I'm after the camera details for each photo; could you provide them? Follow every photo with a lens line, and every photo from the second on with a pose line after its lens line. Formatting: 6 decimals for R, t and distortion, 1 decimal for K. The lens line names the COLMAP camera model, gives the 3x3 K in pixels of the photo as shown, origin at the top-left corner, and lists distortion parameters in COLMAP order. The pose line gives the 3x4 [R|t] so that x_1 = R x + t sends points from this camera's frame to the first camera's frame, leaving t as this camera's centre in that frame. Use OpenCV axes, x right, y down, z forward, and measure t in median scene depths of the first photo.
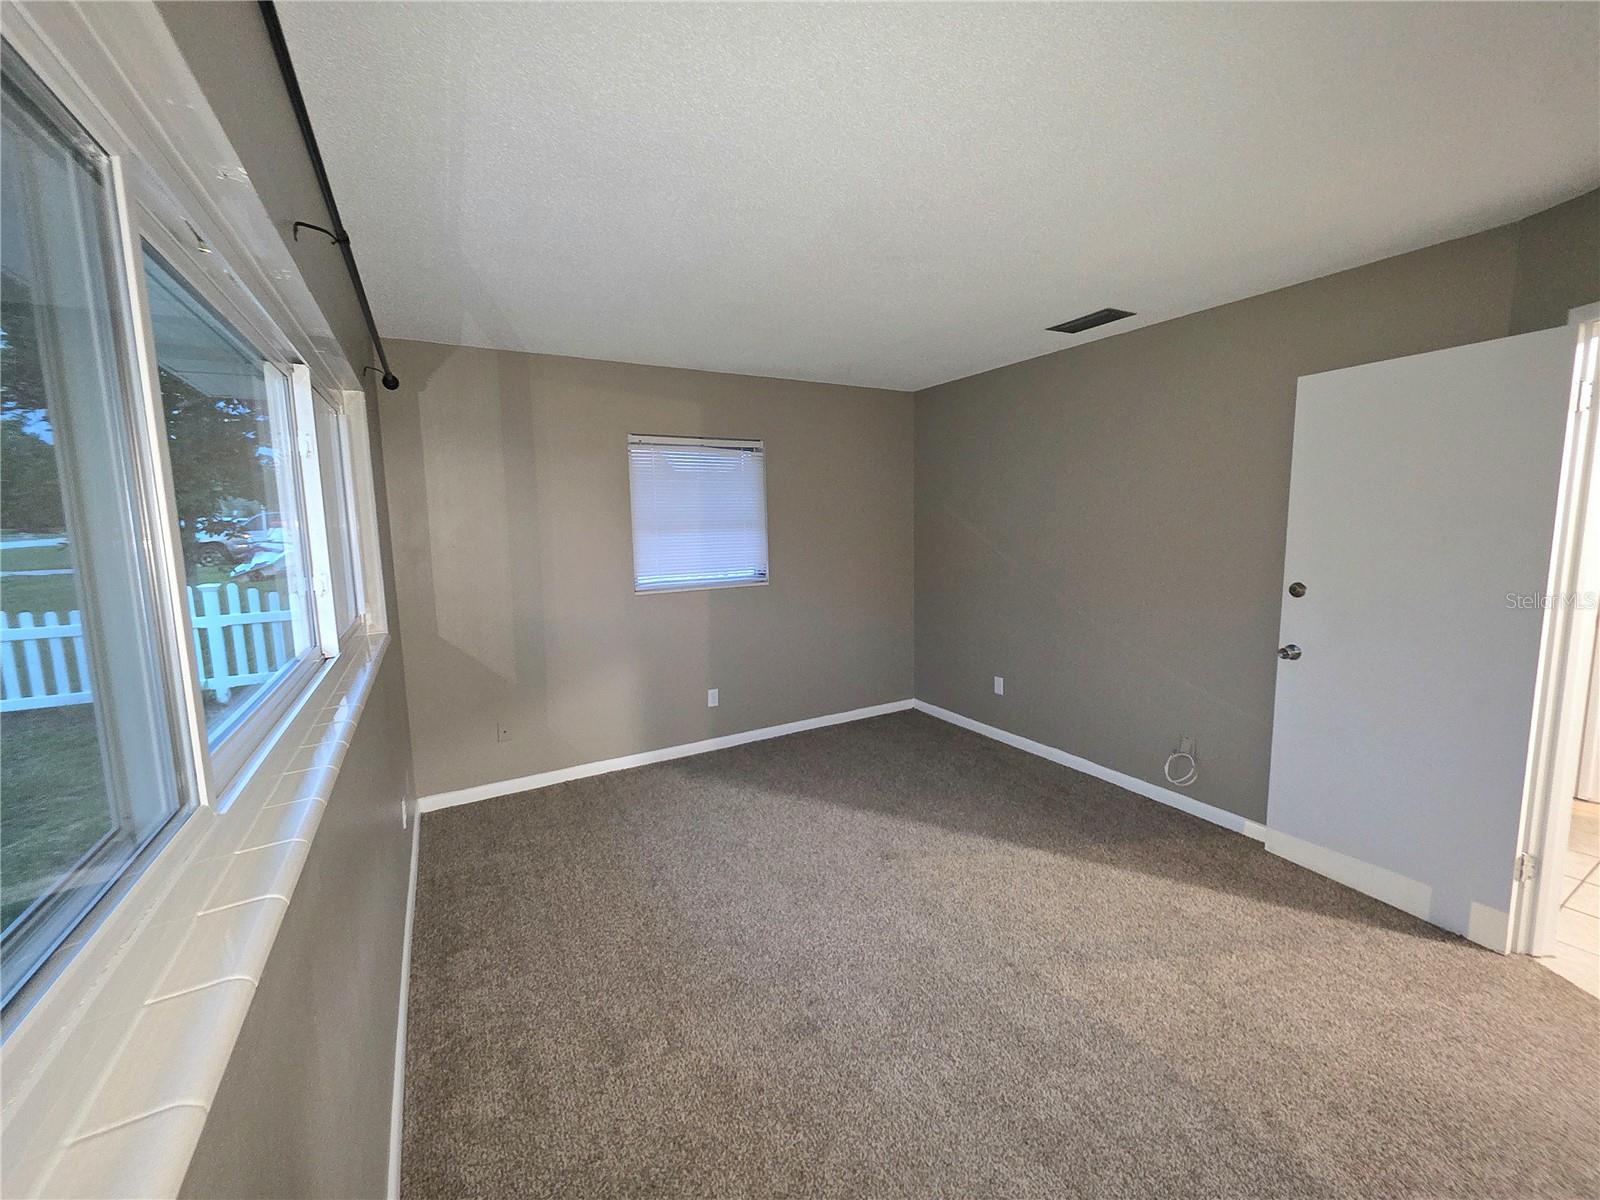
lens RADIAL K [[636.5, 0, 806.0], [0, 636.5, 592.2], [0, 0, 1]] dist [0.002331, -0.000328]
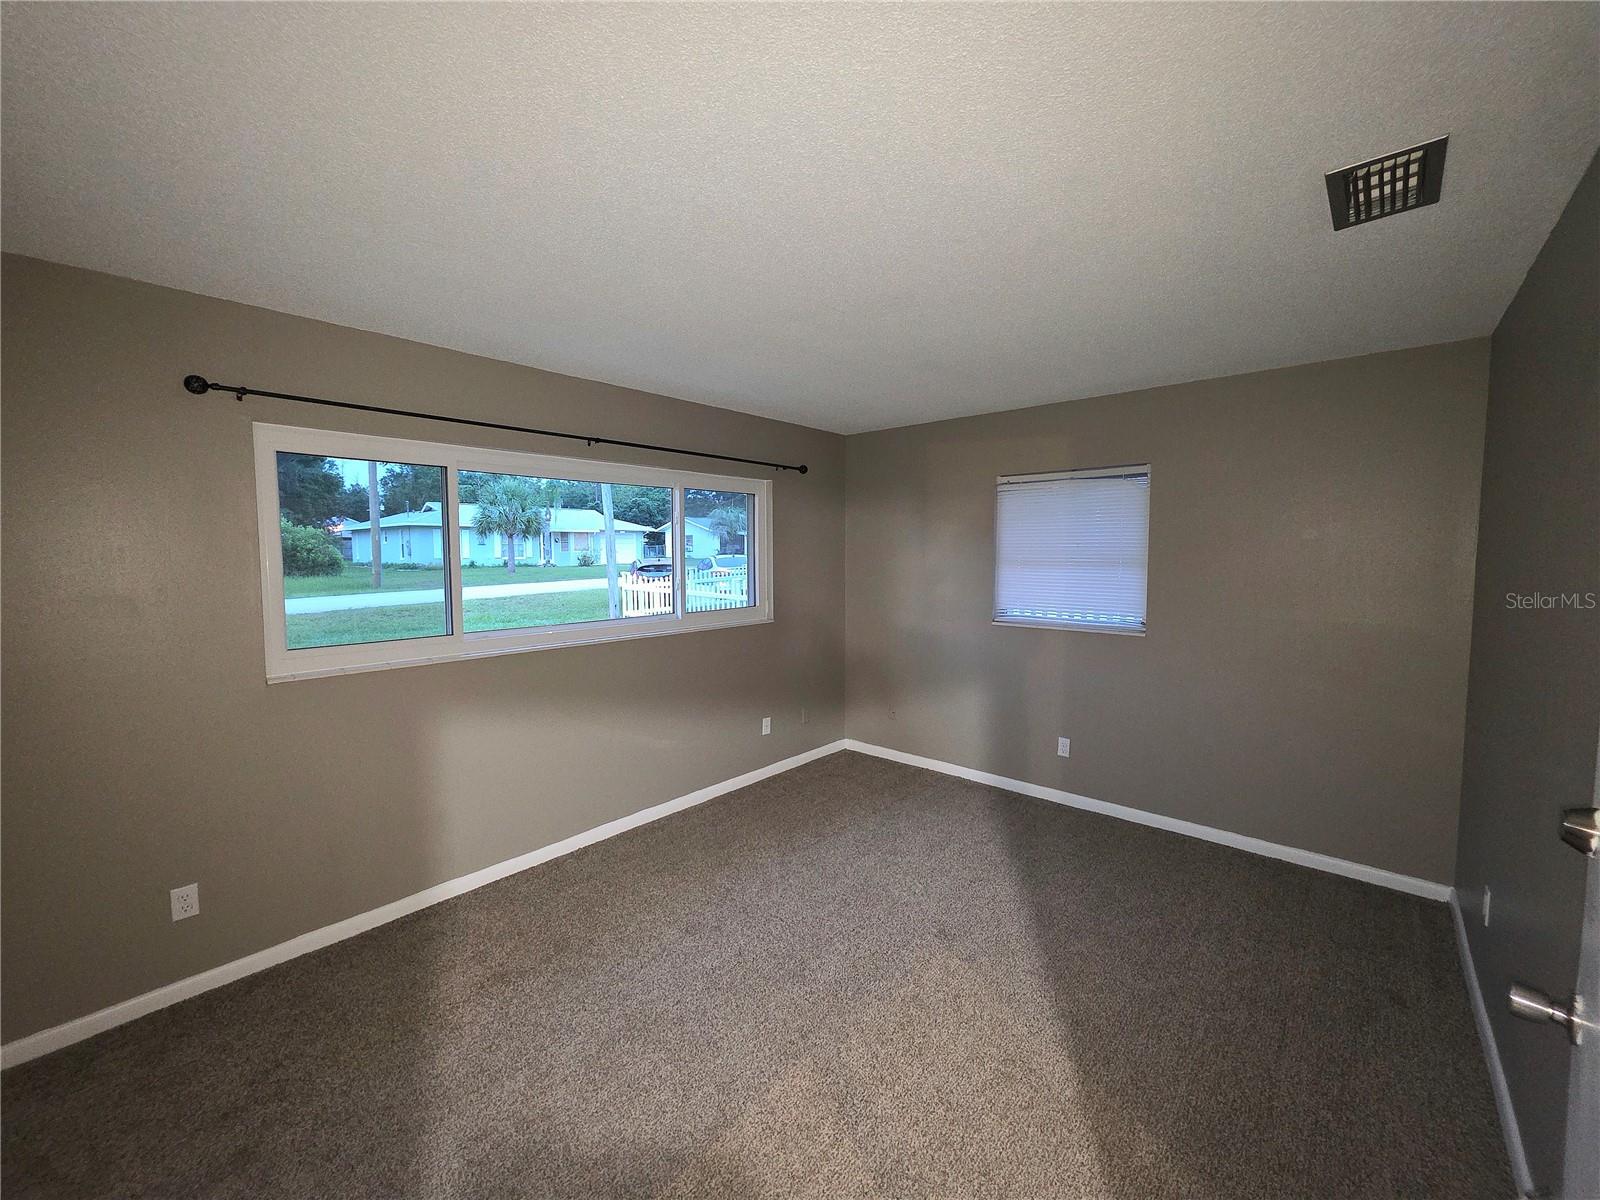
lens RADIAL K [[636.5, 0, 806.0], [0, 636.5, 592.2], [0, 0, 1]] dist [0.002331, -0.000328]
pose [[0.311963, 0.079399, -0.946771, 0.644758], [-0.113926, 0.992438, 0.045690, -0.062357], [0.943239, 0.093608, 0.318650, 0.351923]]
